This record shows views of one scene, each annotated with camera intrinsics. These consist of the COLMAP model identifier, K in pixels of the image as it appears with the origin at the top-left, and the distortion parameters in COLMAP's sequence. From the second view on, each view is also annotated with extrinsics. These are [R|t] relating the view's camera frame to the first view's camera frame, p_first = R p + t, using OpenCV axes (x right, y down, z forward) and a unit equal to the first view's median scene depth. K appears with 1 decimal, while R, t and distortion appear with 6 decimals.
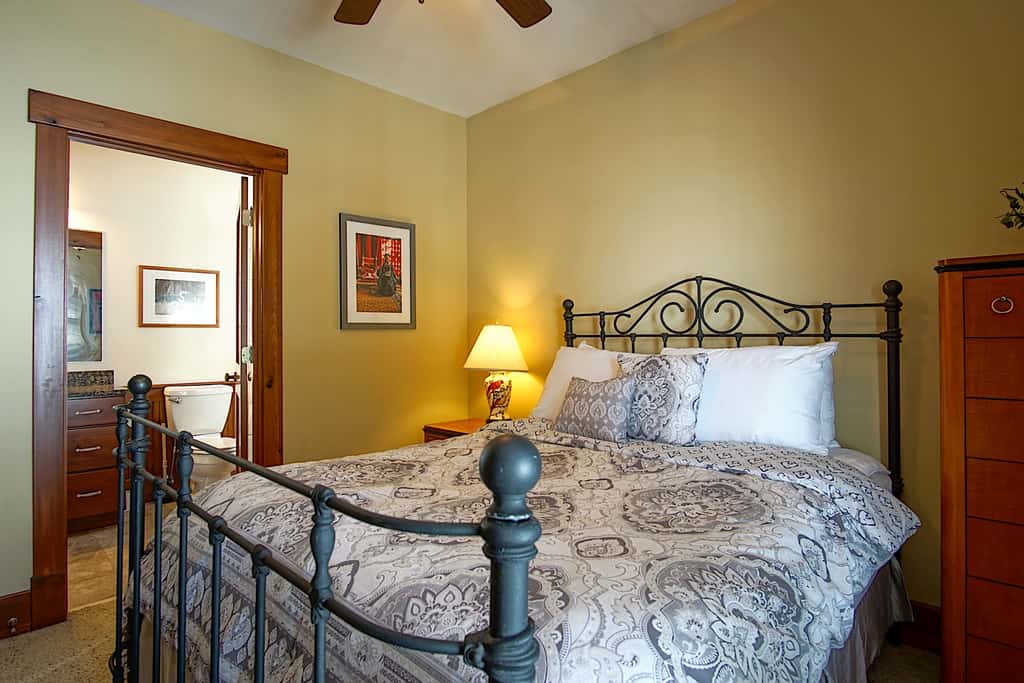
lens RADIAL K [[569.8, 0, 505.7], [0, 569.8, 334.1], [0, 0, 1]] dist [-0.030810, 0.003795]
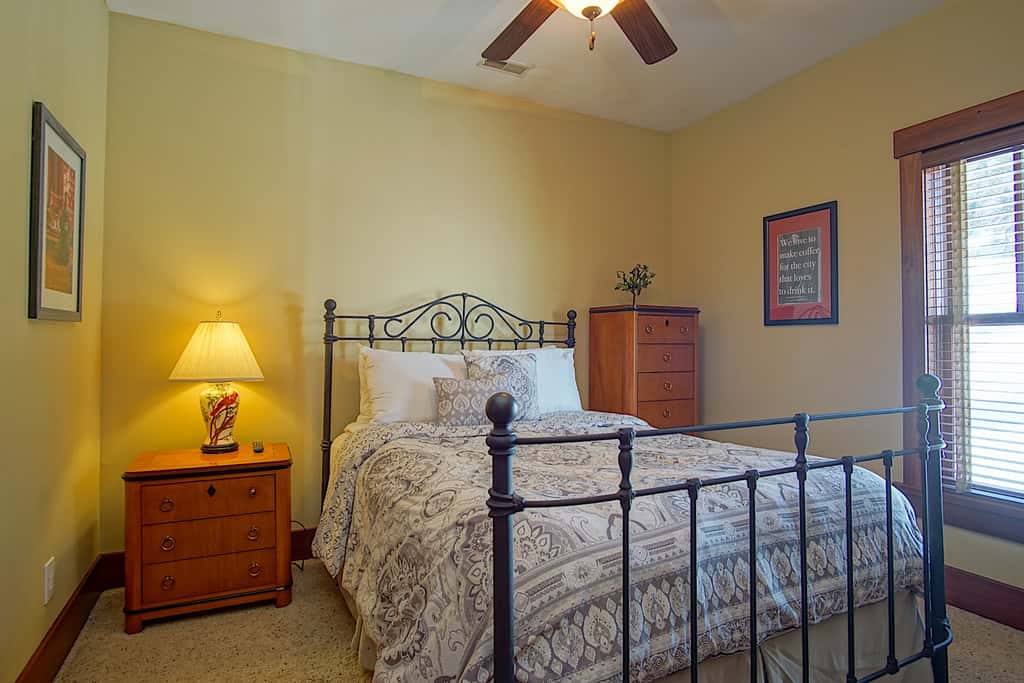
lens RADIAL K [[569.8, 0, 505.7], [0, 569.8, 334.1], [0, 0, 1]] dist [-0.030810, 0.003795]
pose [[0.300688, 0.023028, 0.953445, -0.807687], [-0.016159, 0.999688, -0.019049, 0.011226], [-0.953586, -0.009679, 0.300966, 0.515212]]
